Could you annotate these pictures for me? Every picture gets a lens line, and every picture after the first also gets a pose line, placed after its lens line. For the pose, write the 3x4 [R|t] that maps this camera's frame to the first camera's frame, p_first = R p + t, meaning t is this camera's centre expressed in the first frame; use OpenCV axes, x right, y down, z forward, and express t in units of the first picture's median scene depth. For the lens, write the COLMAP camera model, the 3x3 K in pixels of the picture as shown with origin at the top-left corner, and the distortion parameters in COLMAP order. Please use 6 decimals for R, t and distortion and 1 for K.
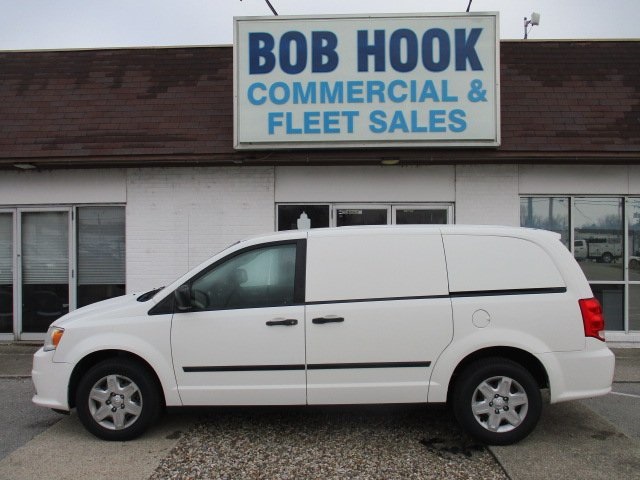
lens RADIAL K [[537.2, 0, 320.0], [0, 537.2, 240.0], [0, 0, 1]] dist [-0.013496, -0.013540]
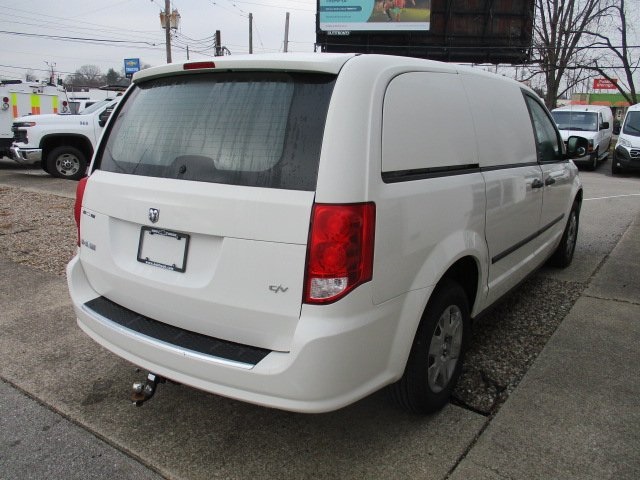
lens RADIAL K [[533.0, 0, 331.7], [0, 533.0, 240.8], [0, 0, 1]] dist [-0.036313, 0.001503]
pose [[-0.533526, 0.206503, -0.820187, 0.912510], [-0.004242, 0.969070, 0.246748, 0.026522], [0.845773, 0.135126, -0.516148, 1.624649]]
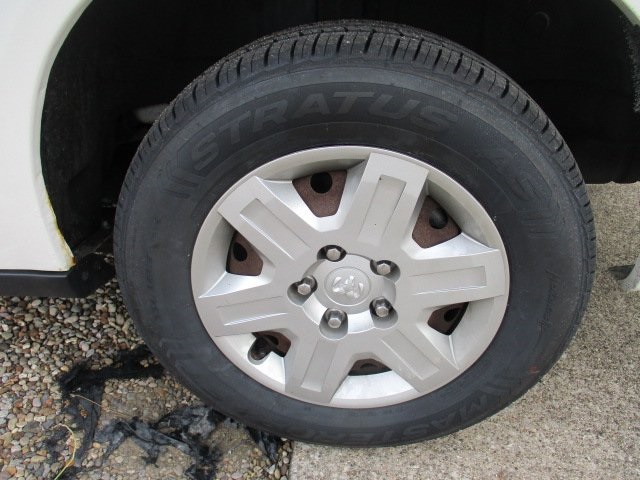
lens RADIAL K [[533.0, 0, 331.7], [0, 533.0, 240.8], [0, 0, 1]] dist [-0.036313, 0.001503]
pose [[0.999556, 0.024893, -0.016393, 0.332053], [-0.013544, 0.869254, 0.494180, 0.201481], [0.026551, -0.493738, 0.869205, 0.849882]]
